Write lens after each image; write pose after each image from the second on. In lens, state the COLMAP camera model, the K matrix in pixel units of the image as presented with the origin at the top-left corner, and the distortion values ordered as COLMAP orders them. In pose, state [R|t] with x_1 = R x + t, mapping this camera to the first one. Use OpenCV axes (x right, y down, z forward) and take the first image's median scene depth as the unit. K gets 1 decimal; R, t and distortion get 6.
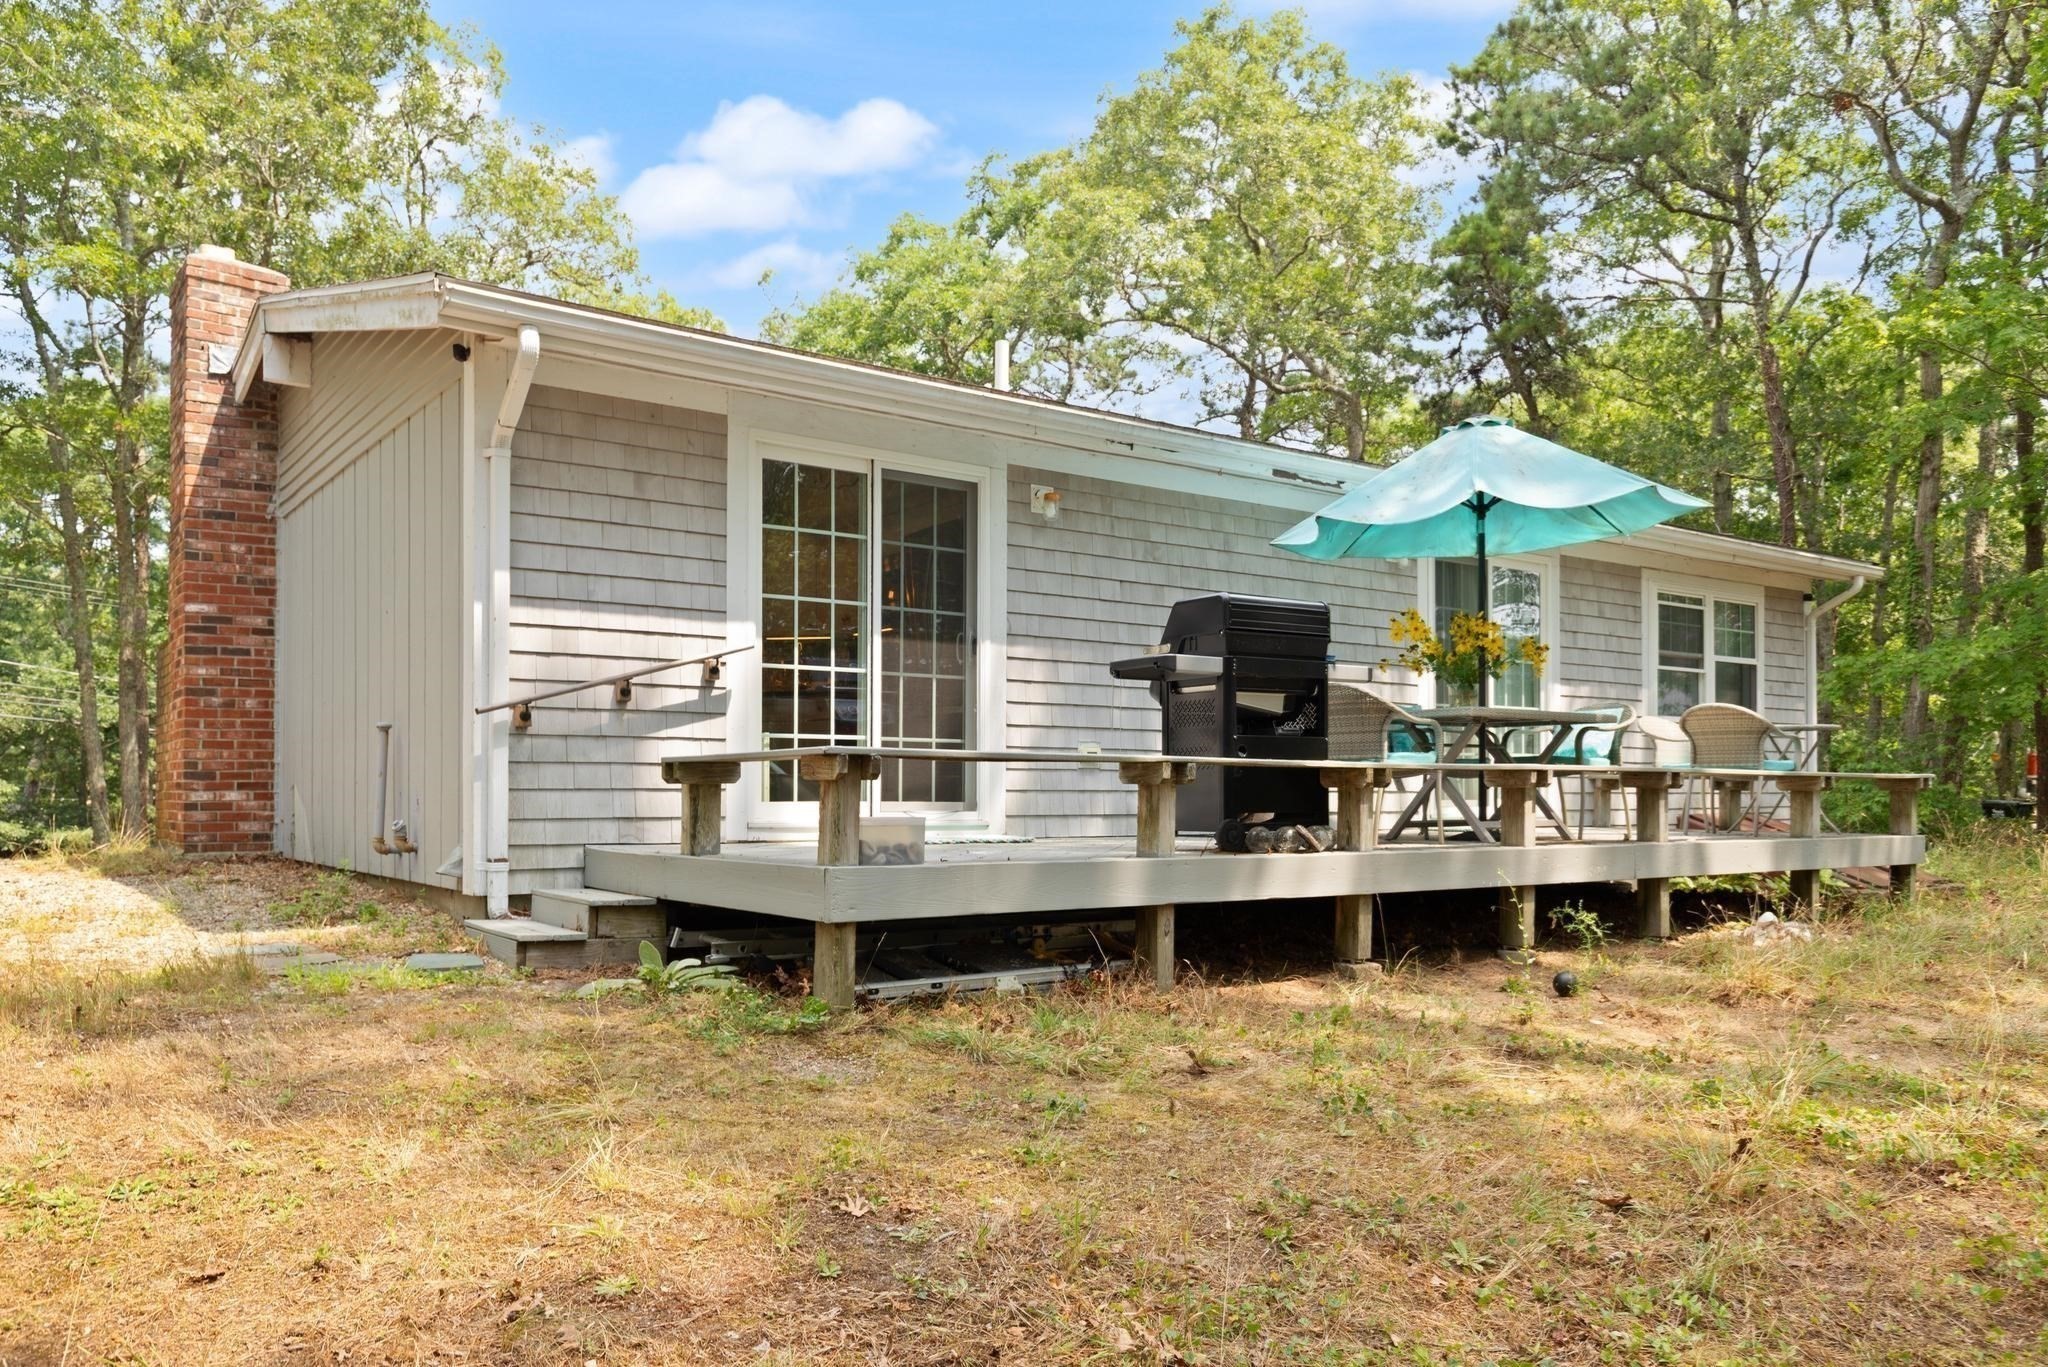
lens RADIAL K [[1477.8, 0, 1022.6], [0, 1477.8, 780.9], [0, 0, 1]] dist [-0.003328, 0.006470]
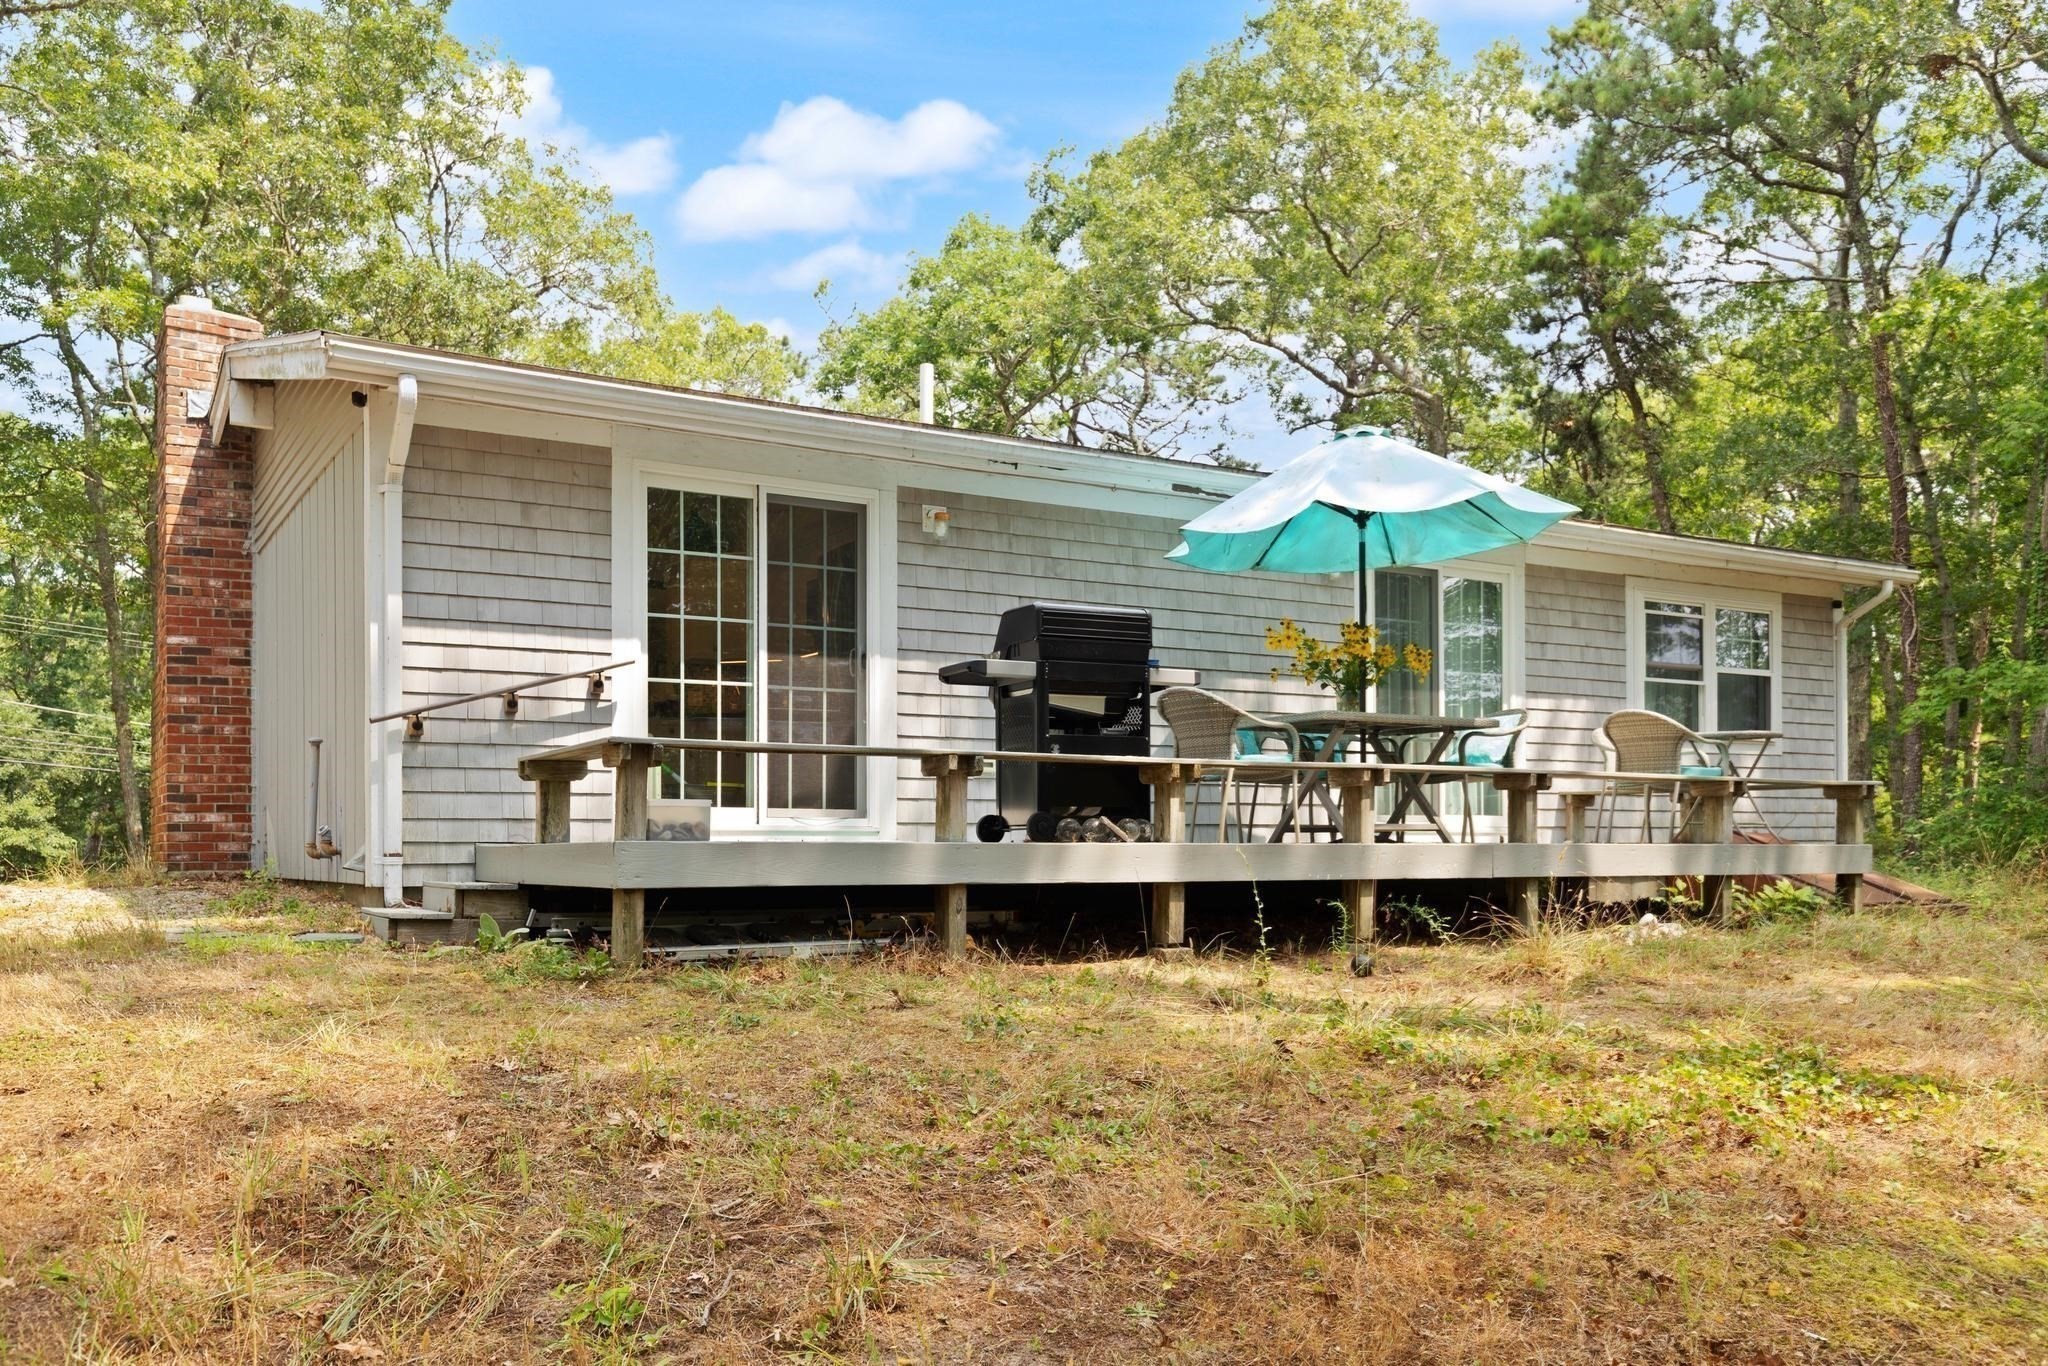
lens RADIAL K [[1669.8, 0, 1032.3], [0, 1669.8, 846.7], [0, 0, 1]] dist [-0.006057, 0.013581]
pose [[0.996182, -0.005849, -0.087102, 0.155252], [0.006252, 0.999971, 0.004352, 0.029908], [0.087074, -0.004880, 0.996190, -0.139526]]
